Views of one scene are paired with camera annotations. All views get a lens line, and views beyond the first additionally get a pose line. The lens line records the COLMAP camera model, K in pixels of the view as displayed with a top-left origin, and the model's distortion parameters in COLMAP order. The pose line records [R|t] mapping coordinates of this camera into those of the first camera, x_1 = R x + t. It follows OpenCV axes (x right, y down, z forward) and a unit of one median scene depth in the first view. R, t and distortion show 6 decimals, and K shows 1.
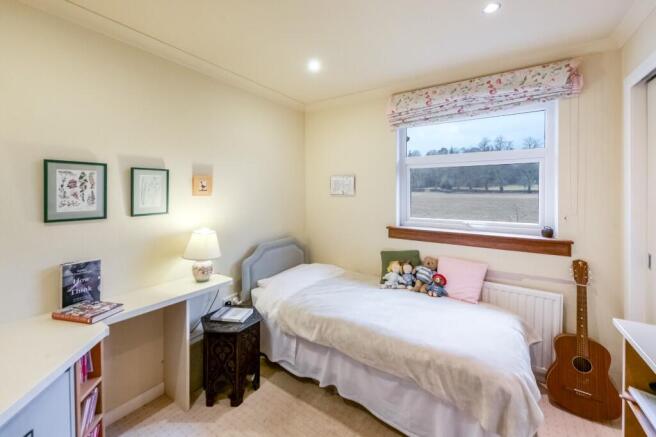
lens RADIAL K [[267.7, 0, 327.7], [0, 267.7, 193.7], [0, 0, 1]] dist [0.000003, -0.000057]
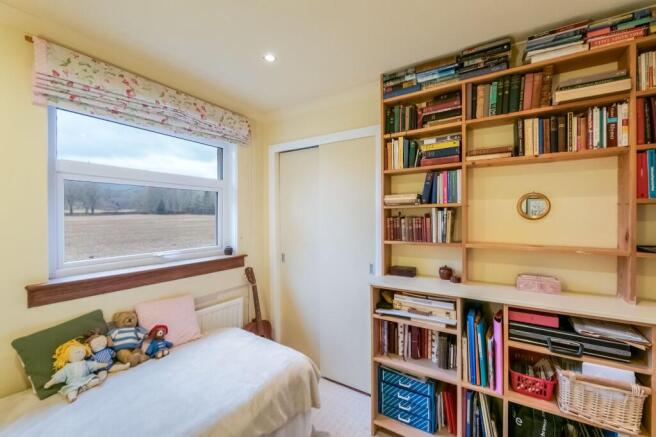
lens RADIAL K [[268.8, 0, 328.4], [0, 268.8, 212.2], [0, 0, 1]] dist [-0.000161, -0.000087]
pose [[-0.020932, 0.005495, 0.999766, -0.372821], [-0.002321, 0.999982, -0.005545, -0.022619], [-0.999778, -0.002437, -0.020919, 0.532336]]
